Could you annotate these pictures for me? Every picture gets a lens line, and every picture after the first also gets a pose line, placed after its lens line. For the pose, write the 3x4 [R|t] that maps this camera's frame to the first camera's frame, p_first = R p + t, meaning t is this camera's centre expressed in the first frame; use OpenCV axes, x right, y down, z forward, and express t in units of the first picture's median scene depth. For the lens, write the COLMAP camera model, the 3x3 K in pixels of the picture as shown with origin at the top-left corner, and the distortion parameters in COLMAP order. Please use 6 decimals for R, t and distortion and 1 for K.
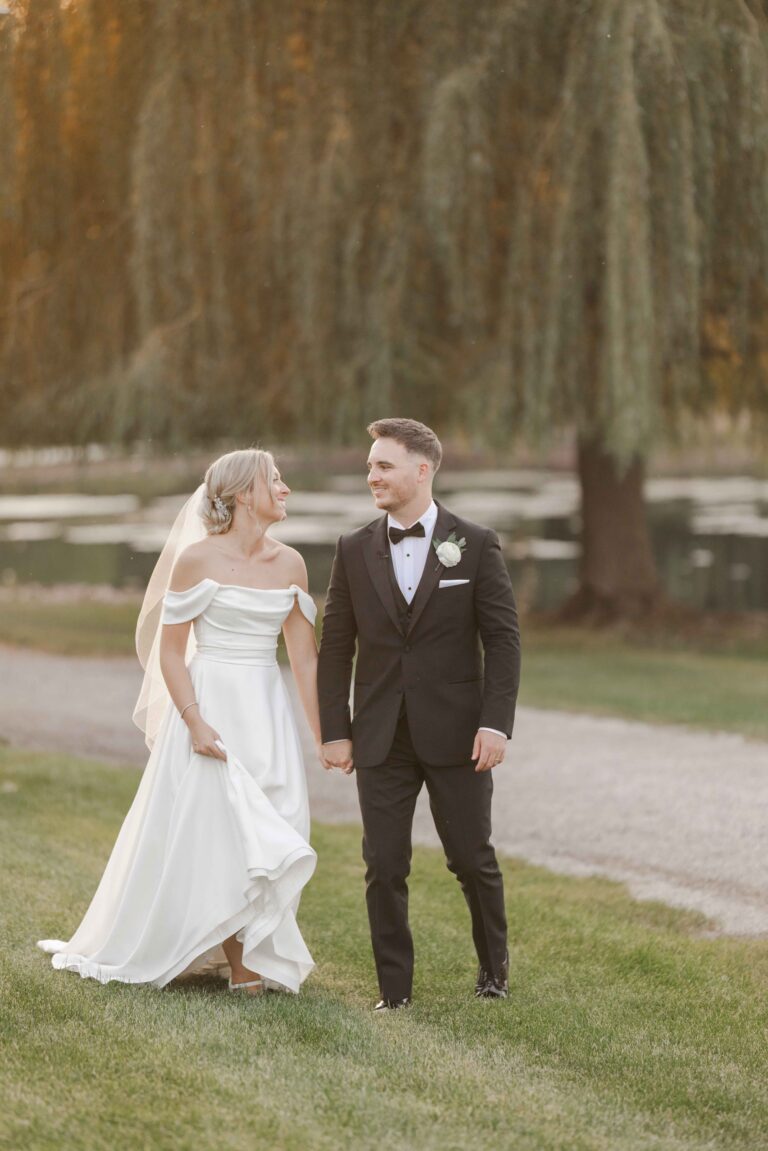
lens RADIAL K [[4319.6, 0, 382.9], [0, 4319.6, 576.6], [0, 0, 1]] dist [0.270594, -3.916626]
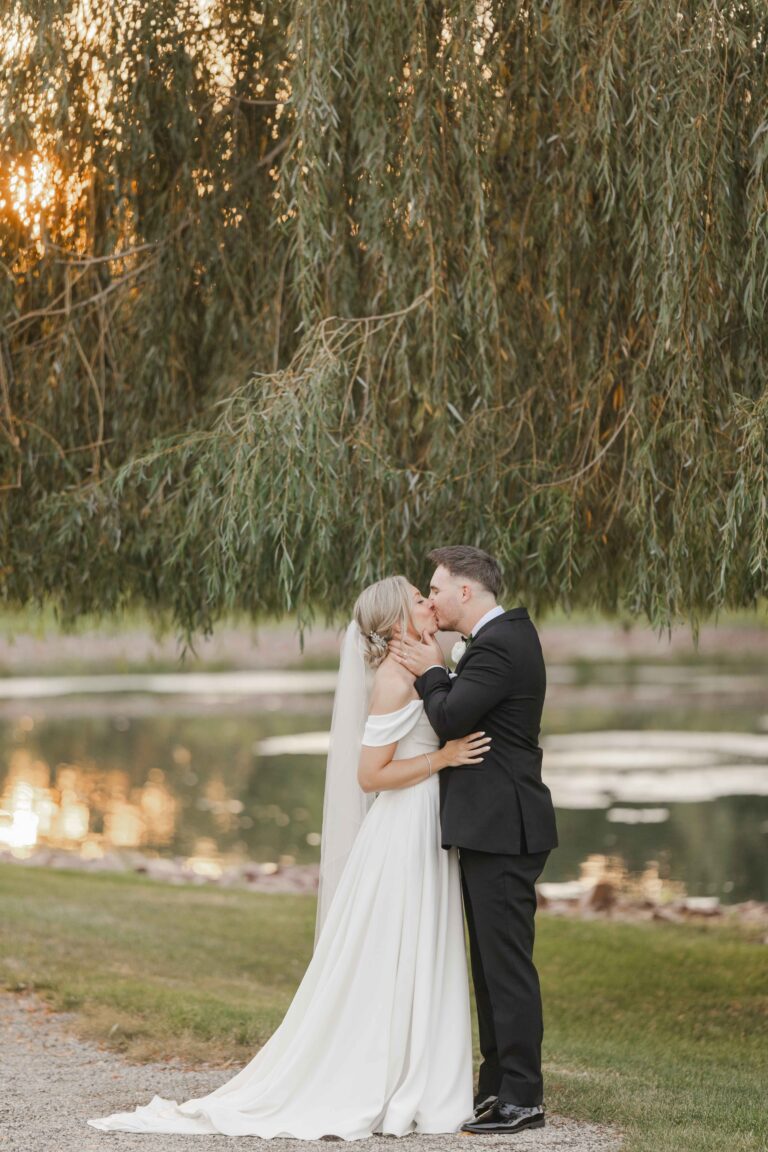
lens RADIAL K [[4310.3, 0, 596.1], [0, 4310.3, 575.6], [0, 0, 1]] dist [-0.067489, -1.870756]
pose [[0.997589, 0.025932, -0.064377, 0.004421], [-0.029892, 0.997671, -0.061317, -0.004570], [0.062637, 0.063093, 0.996040, 0.550996]]
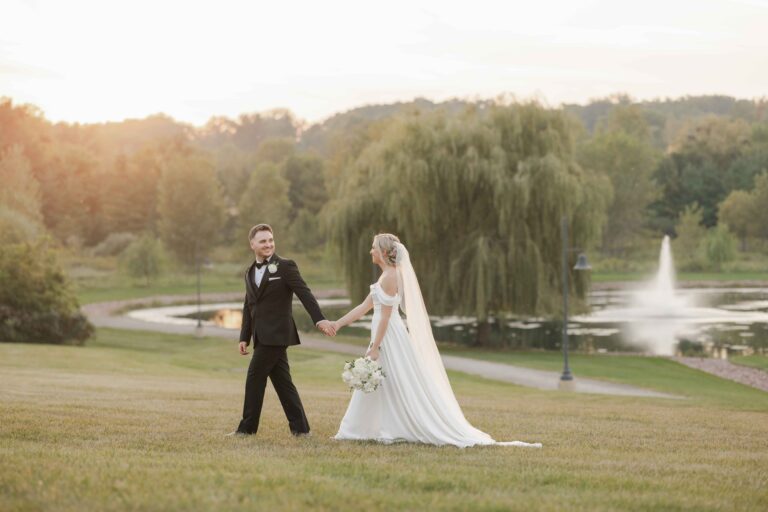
lens RADIAL K [[1873.4, 0, 364.0], [0, 1873.4, 255.7], [0, 0, 1]] dist [0.007172, 0.178822]
pose [[0.998701, 0.022009, -0.045953, 0.009244], [-0.023972, 0.998804, -0.042614, -0.001531], [0.044960, 0.043661, 0.998034, -1.743948]]
